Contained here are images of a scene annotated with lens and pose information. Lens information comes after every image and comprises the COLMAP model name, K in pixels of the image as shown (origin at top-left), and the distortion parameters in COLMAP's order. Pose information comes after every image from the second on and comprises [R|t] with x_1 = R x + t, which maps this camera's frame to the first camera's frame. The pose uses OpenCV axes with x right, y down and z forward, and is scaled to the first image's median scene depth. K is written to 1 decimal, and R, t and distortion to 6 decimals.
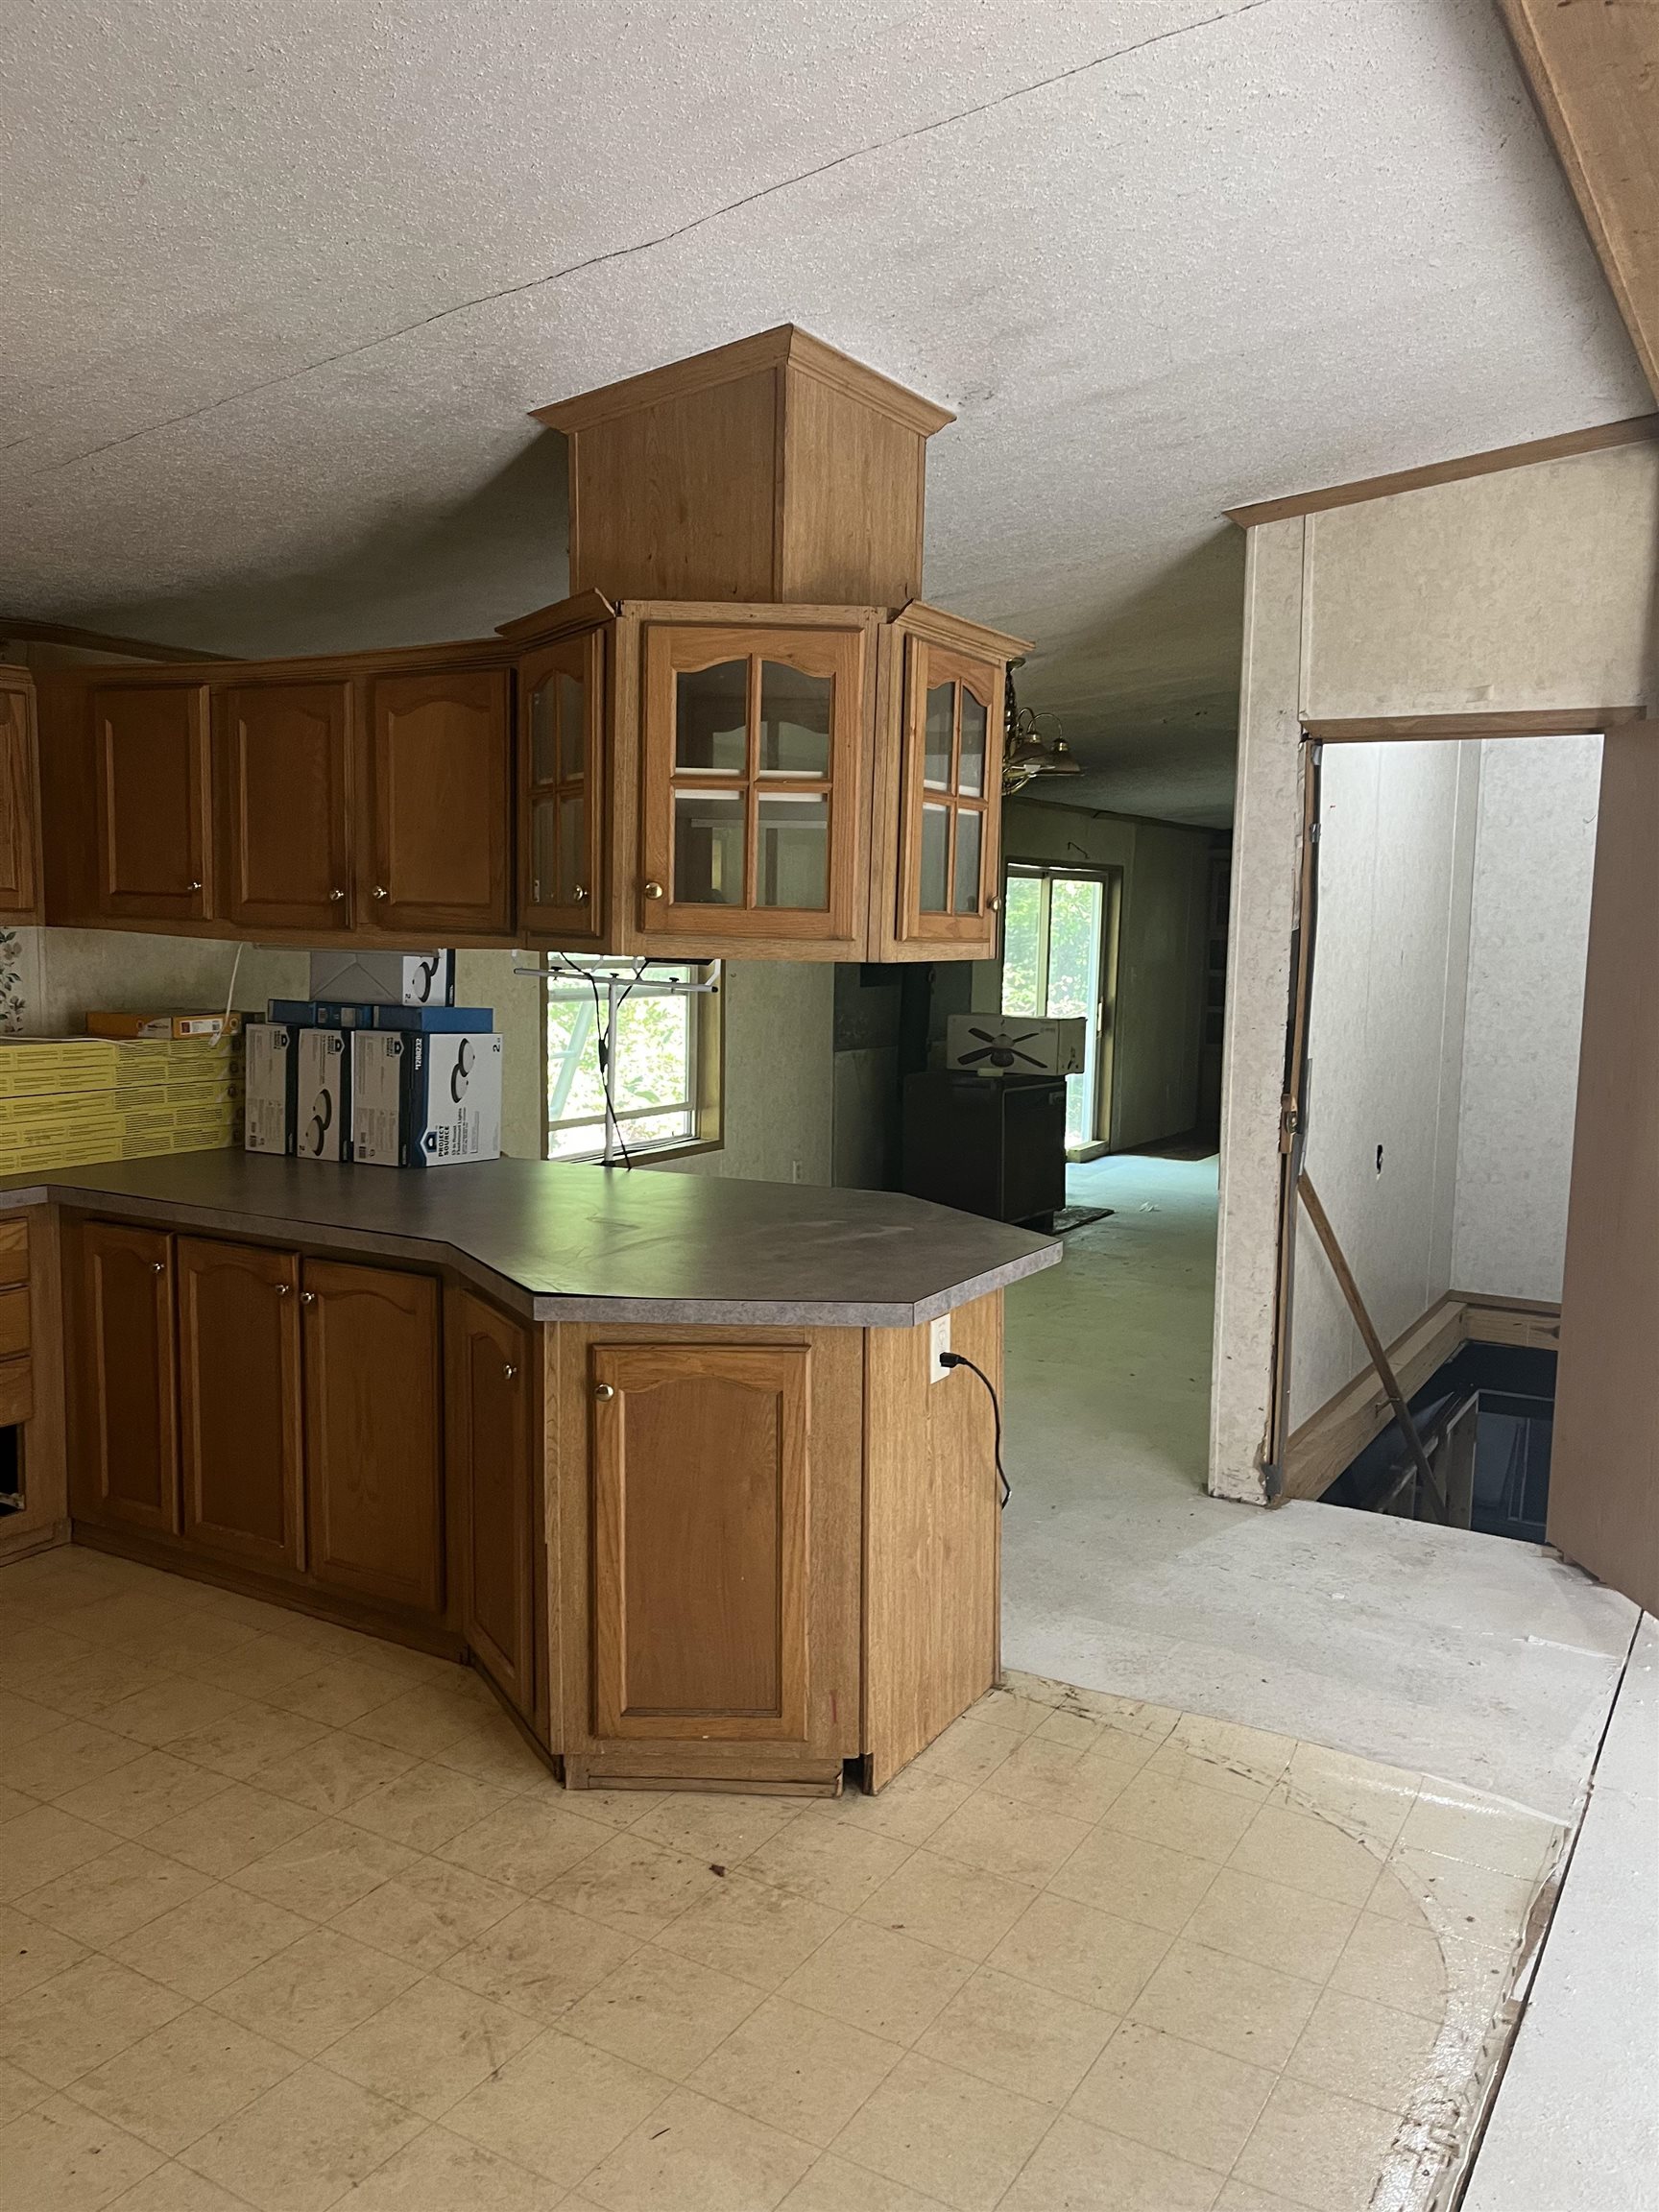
lens RADIAL K [[1669.6, 0, 829.4], [0, 1669.6, 1107.1], [0, 0, 1]] dist [0.074620, -0.094418]
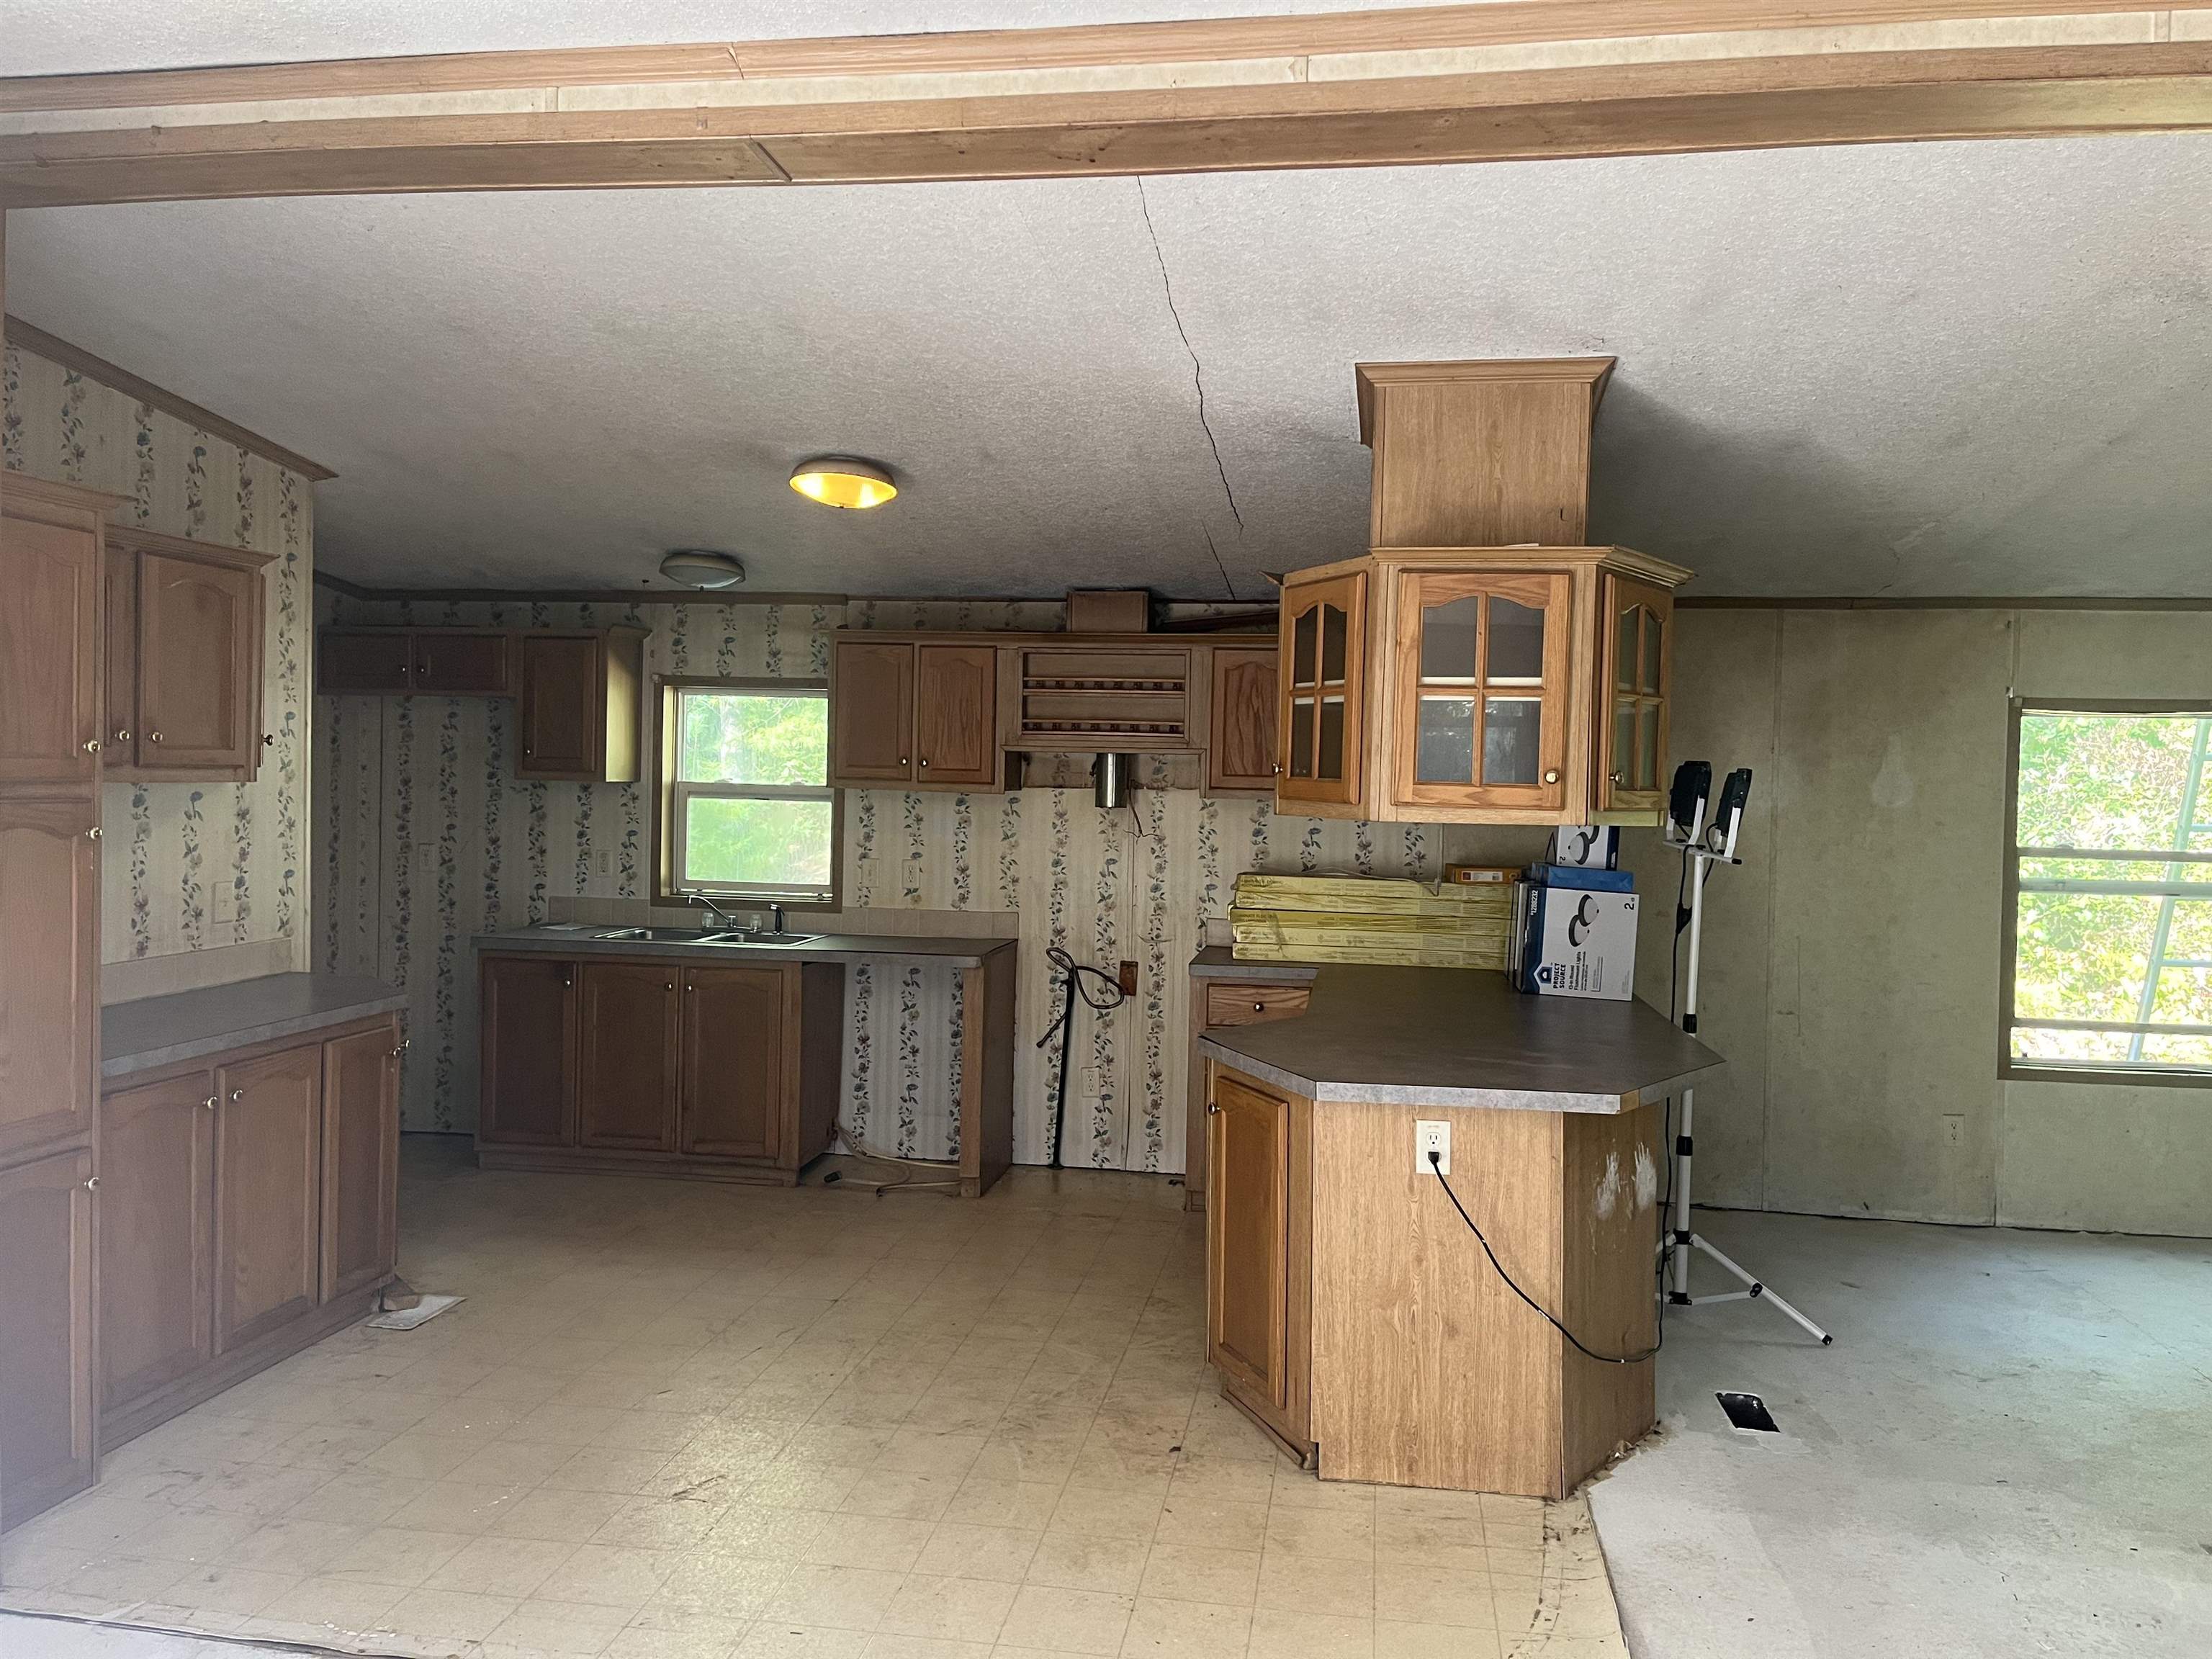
lens RADIAL K [[1669.6, 0, 1124.3], [0, 1669.6, 825.8], [0, 0, 1]] dist [0.074620, -0.094418]
pose [[0.372502, 0.017481, -0.927867, 1.010172], [-0.118173, 0.992577, -0.028741, -0.020672], [0.920477, 0.120355, 0.371802, 0.301706]]
